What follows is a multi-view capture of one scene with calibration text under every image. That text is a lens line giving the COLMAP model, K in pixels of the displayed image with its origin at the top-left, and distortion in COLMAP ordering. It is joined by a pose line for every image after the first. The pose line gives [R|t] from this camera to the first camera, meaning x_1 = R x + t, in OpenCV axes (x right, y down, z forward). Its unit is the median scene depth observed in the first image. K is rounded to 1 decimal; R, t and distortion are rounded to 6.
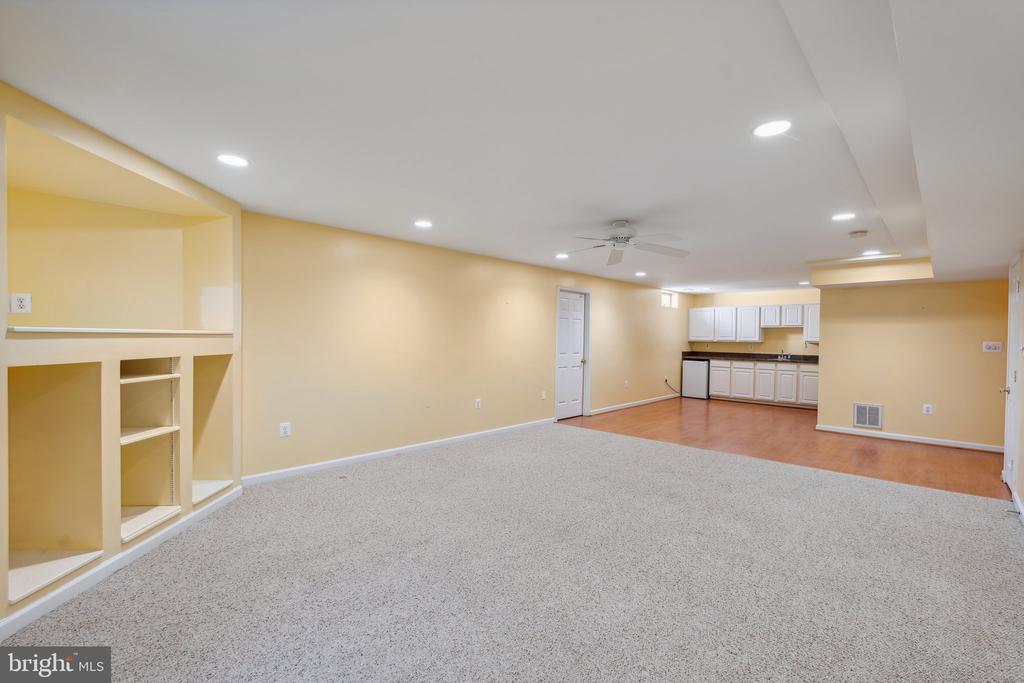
lens RADIAL K [[458.9, 0, 514.1], [0, 458.9, 341.2], [0, 0, 1]] dist [-0.005988, -0.000639]
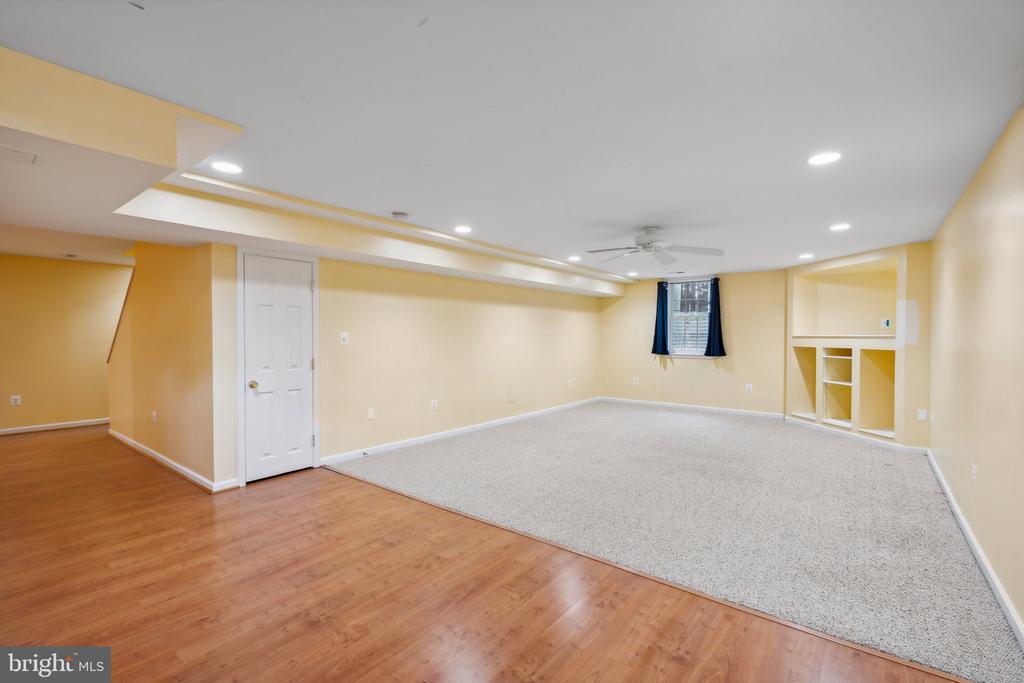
lens RADIAL K [[458.9, 0, 508.4], [0, 458.9, 340.4], [0, 0, 1]] dist [-0.005988, -0.000639]
pose [[-0.995586, -0.012676, -0.092991, 0.293328], [-0.014417, 0.999733, 0.018079, -0.004619], [0.092737, 0.019340, -0.995503, 0.911142]]
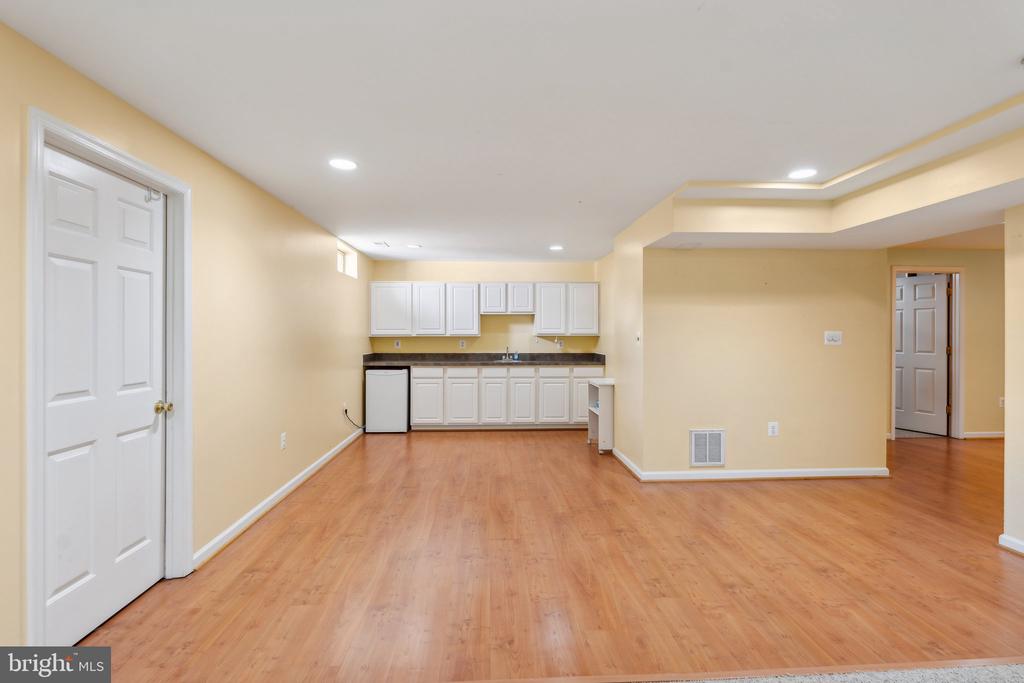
lens RADIAL K [[481.1, 0, 514.0], [0, 481.1, 335.2], [0, 0, 1]] dist [-0.003737, -0.000558]
pose [[0.685355, -0.016317, 0.728026, 0.063293], [0.015944, 0.999846, 0.007400, -0.004032], [-0.728035, 0.006536, 0.685509, 0.492995]]
